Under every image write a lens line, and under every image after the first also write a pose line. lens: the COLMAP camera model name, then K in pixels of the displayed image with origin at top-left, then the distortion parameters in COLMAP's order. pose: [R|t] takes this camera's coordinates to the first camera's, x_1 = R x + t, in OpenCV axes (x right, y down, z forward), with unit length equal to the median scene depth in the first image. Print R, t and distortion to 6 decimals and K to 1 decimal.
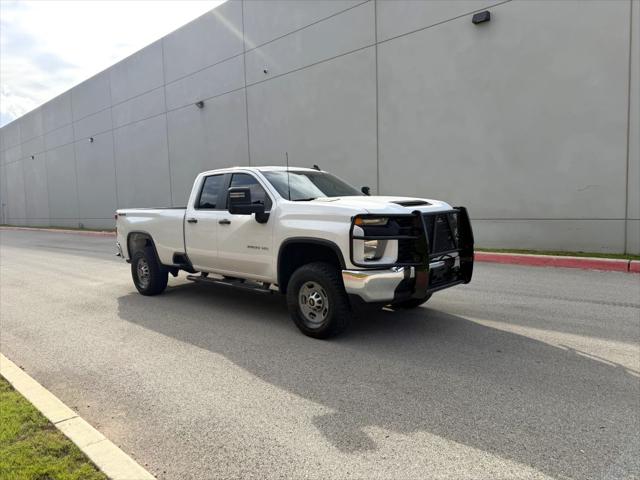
lens RADIAL K [[474.7, 0, 319.9], [0, 474.7, 249.1], [0, 0, 1]] dist [0.071133, -0.002940]
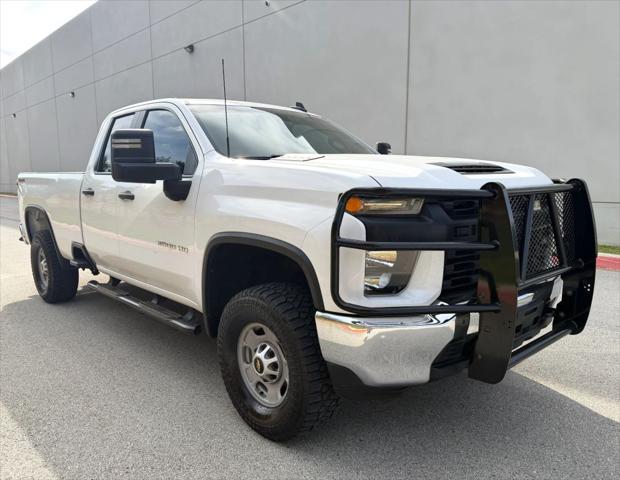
lens RADIAL K [[515.1, 0, 309.7], [0, 515.1, 256.3], [0, 0, 1]] dist [-0.000379, -0.002117]
pose [[0.997778, 0.035154, -0.056590, 0.060970], [-0.031743, 0.997687, 0.060101, -0.034231], [0.058572, -0.058171, 0.996587, 0.469413]]
